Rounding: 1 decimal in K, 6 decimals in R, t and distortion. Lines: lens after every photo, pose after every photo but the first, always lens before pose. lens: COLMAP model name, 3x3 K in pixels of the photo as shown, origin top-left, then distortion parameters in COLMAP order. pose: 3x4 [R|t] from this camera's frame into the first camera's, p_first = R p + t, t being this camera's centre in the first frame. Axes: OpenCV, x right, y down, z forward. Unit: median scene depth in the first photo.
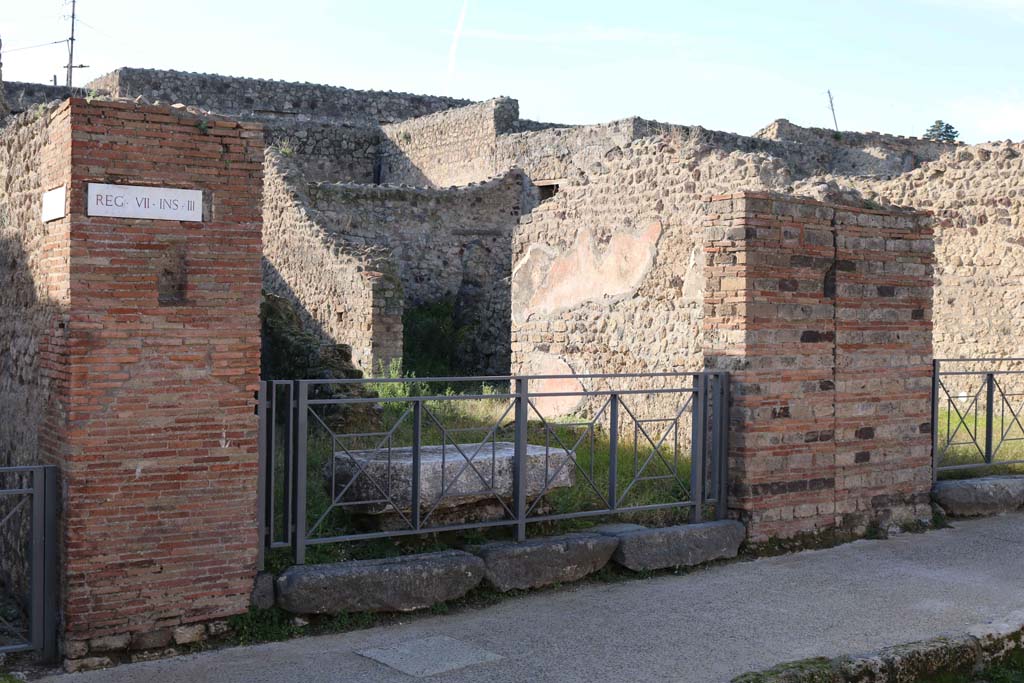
lens RADIAL K [[1544.4, 0, 512.0], [0, 1544.4, 340.1], [0, 0, 1]] dist [-0.062567, 0.000000]
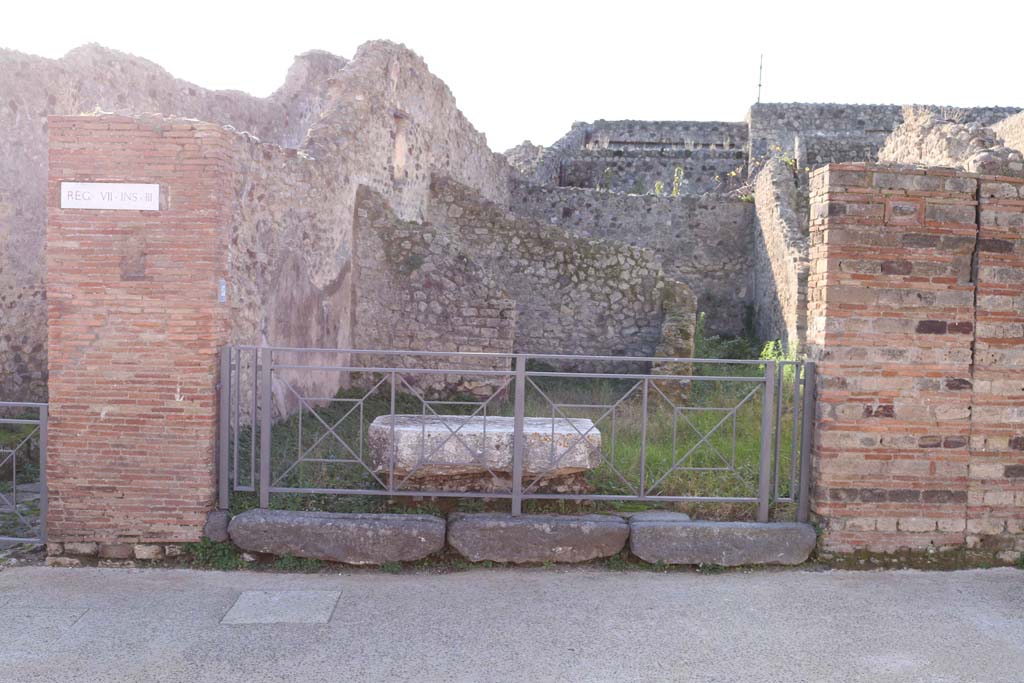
lens RADIAL K [[1139.8, 0, 511.8], [0, 1139.8, 343.9], [0, 0, 1]] dist [-0.088443, 0.000000]
pose [[0.778386, 0.039586, -0.626536, 0.508222], [-0.027754, 0.999204, 0.028651, -0.005509], [0.627172, -0.004913, 0.778865, 0.441098]]
